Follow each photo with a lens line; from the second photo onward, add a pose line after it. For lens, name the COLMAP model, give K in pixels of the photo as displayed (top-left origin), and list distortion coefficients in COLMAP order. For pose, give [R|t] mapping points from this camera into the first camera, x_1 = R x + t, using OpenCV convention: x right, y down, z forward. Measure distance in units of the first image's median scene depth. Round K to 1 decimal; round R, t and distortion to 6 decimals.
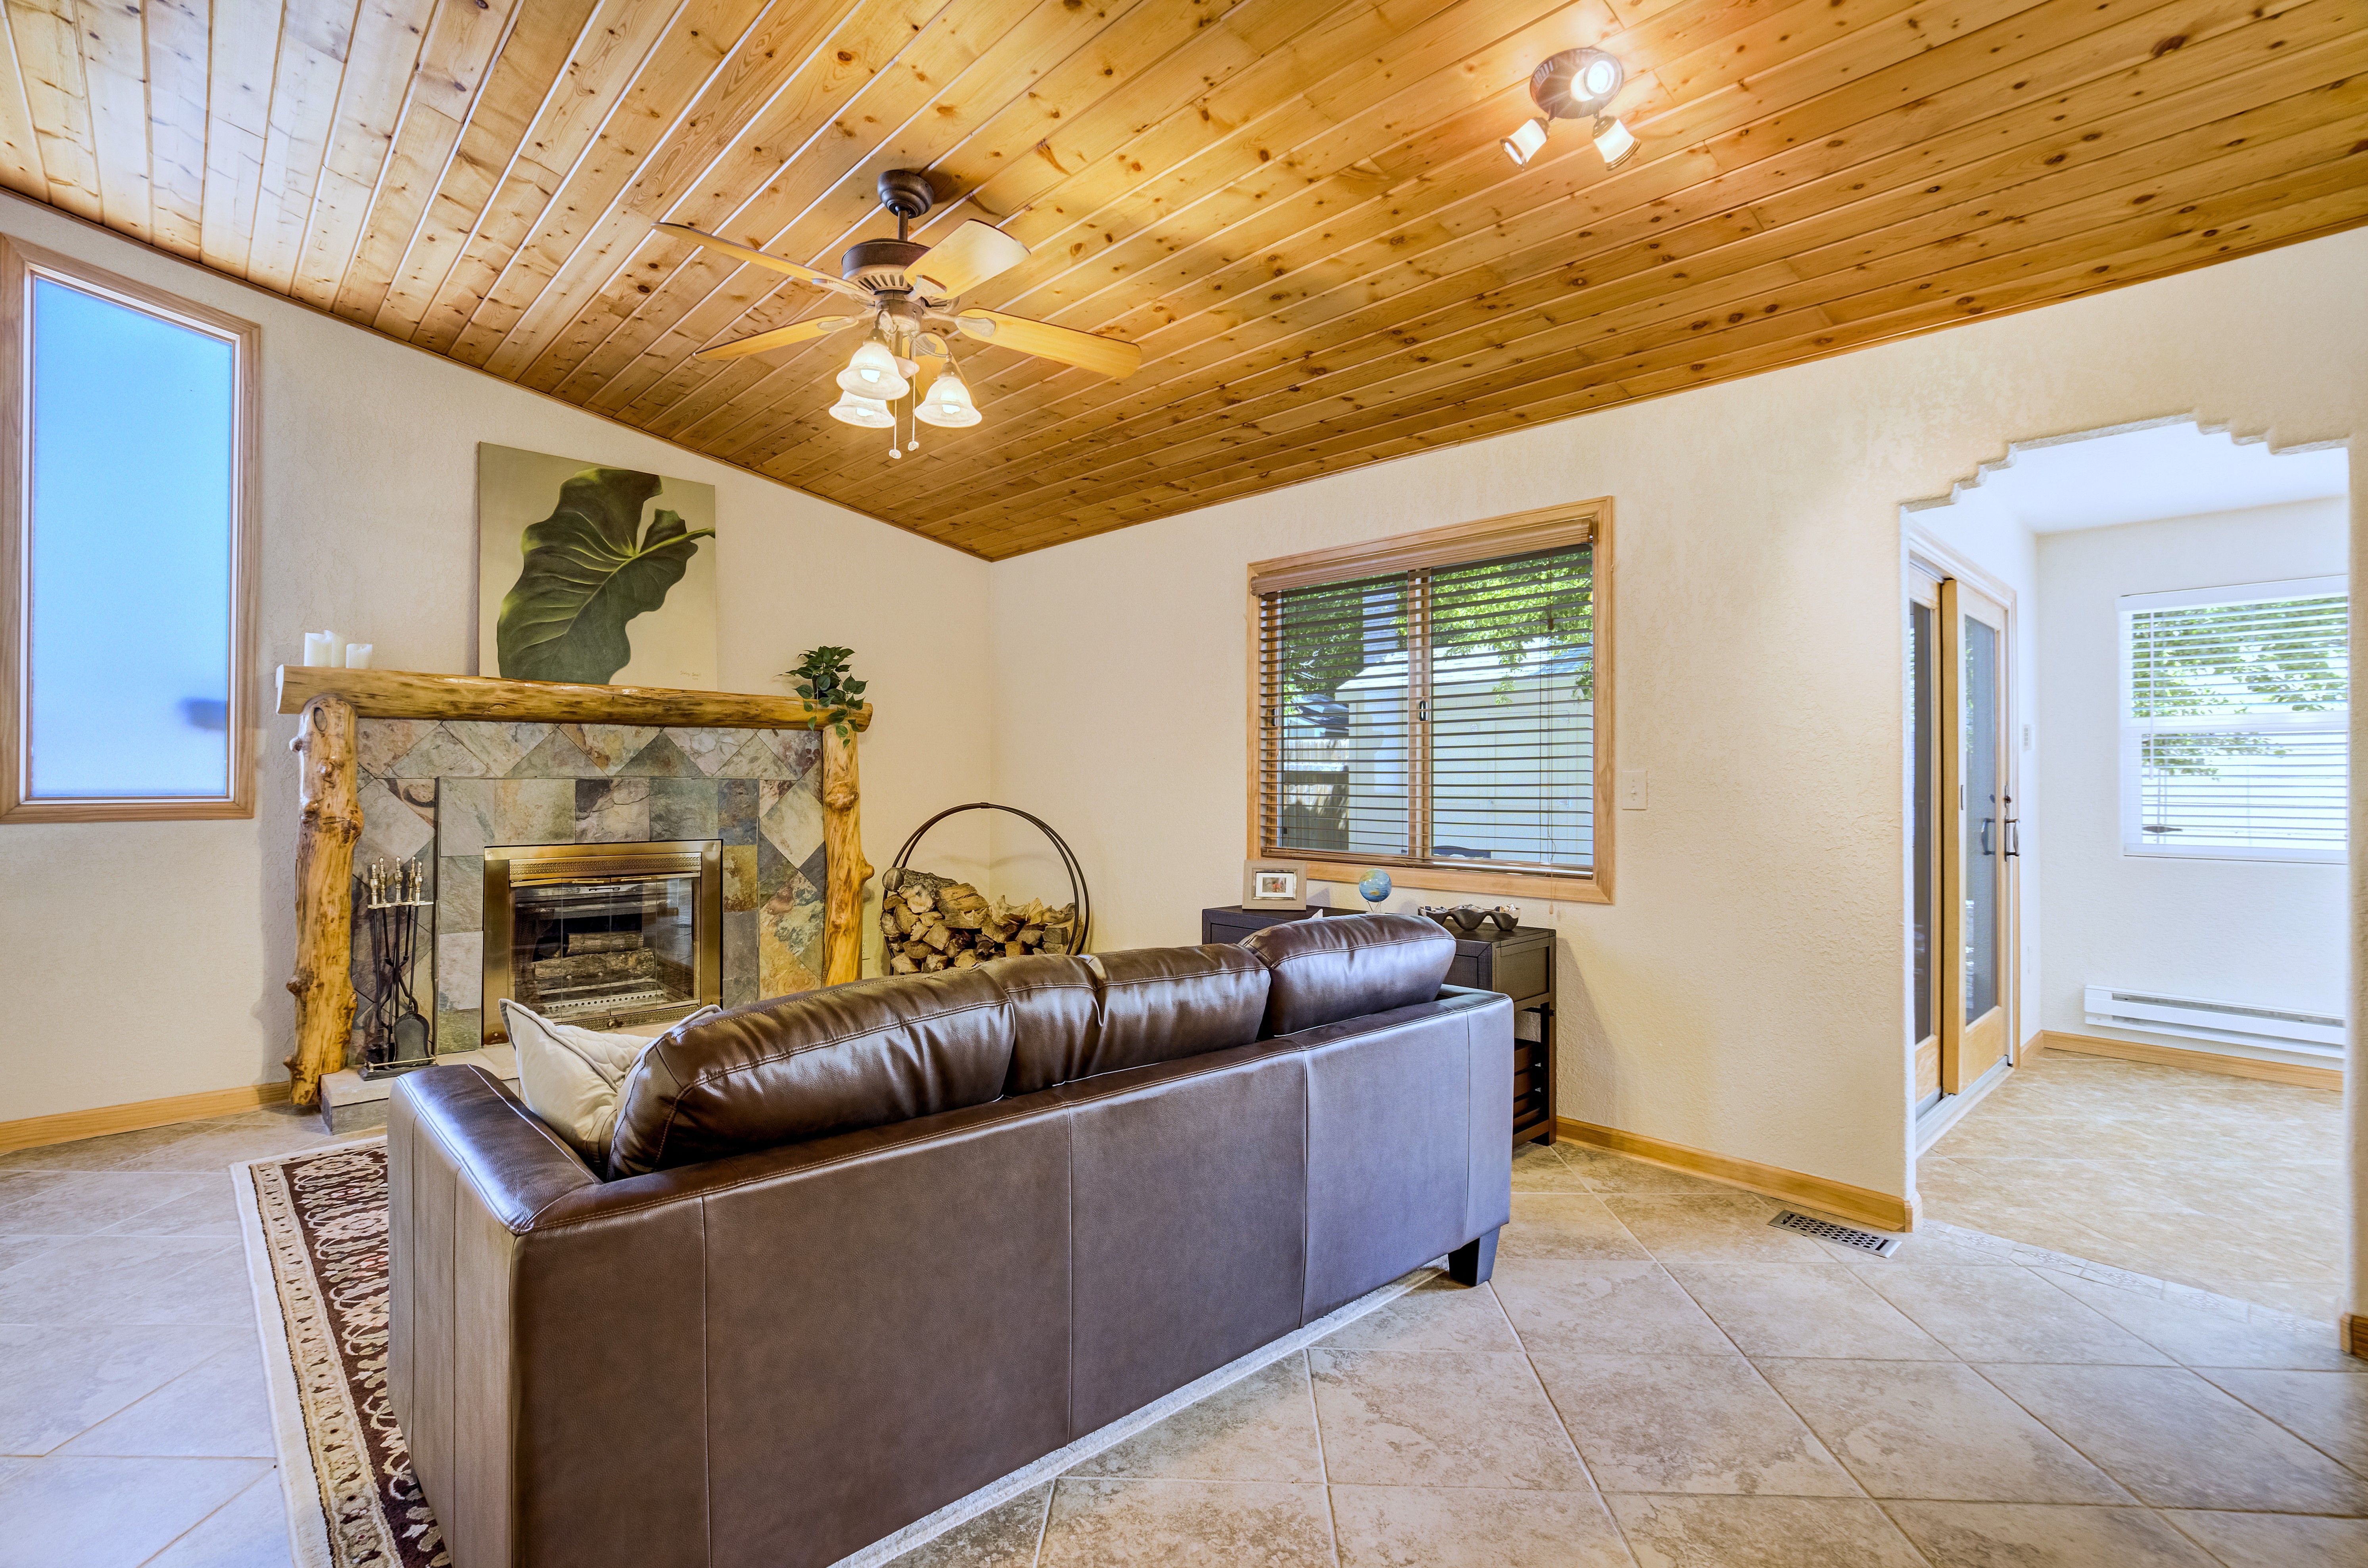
lens RADIAL K [[1094.5, 0, 1180.4], [0, 1094.5, 772.1], [0, 0, 1]] dist [-0.050769, 0.019595]
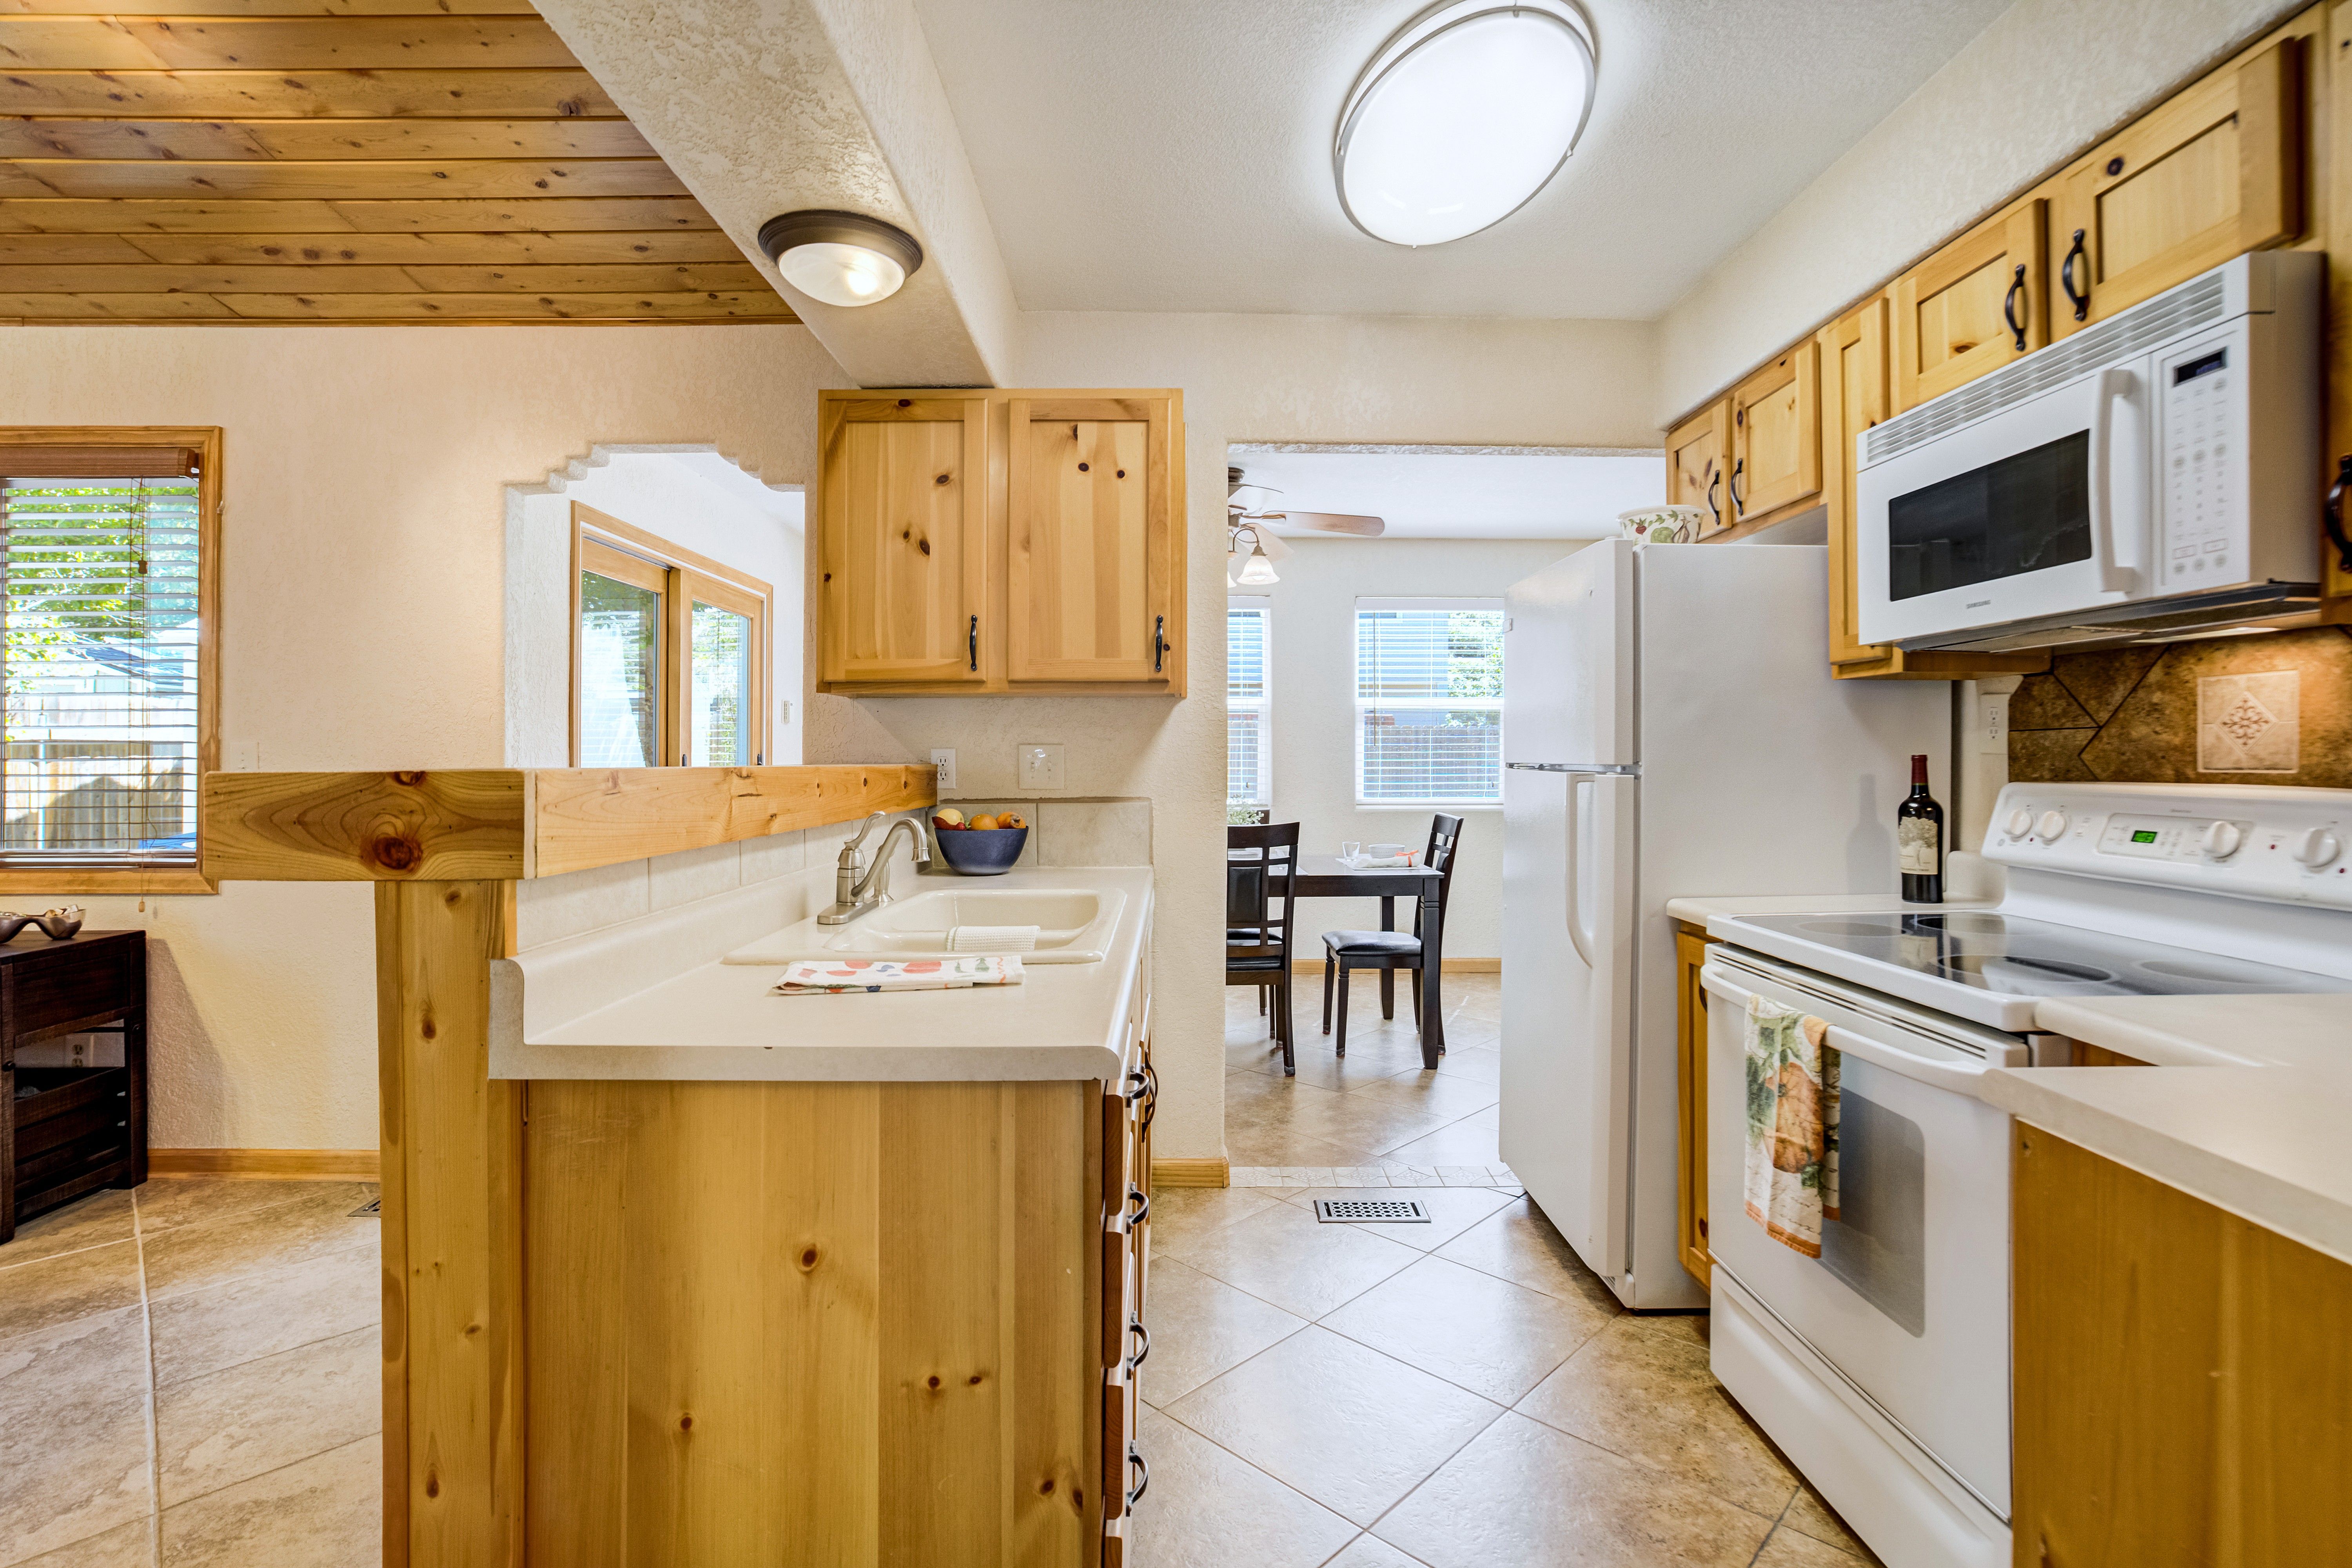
lens RADIAL K [[1087.1, 0, 1172.4], [0, 1087.1, 772.2], [0, 0, 1]] dist [-0.050769, 0.019595]
pose [[0.680413, -0.017794, 0.732612, 0.247678], [-0.002154, 0.999652, 0.026280, -0.001227], [-0.732825, -0.019459, 0.680139, -0.119094]]
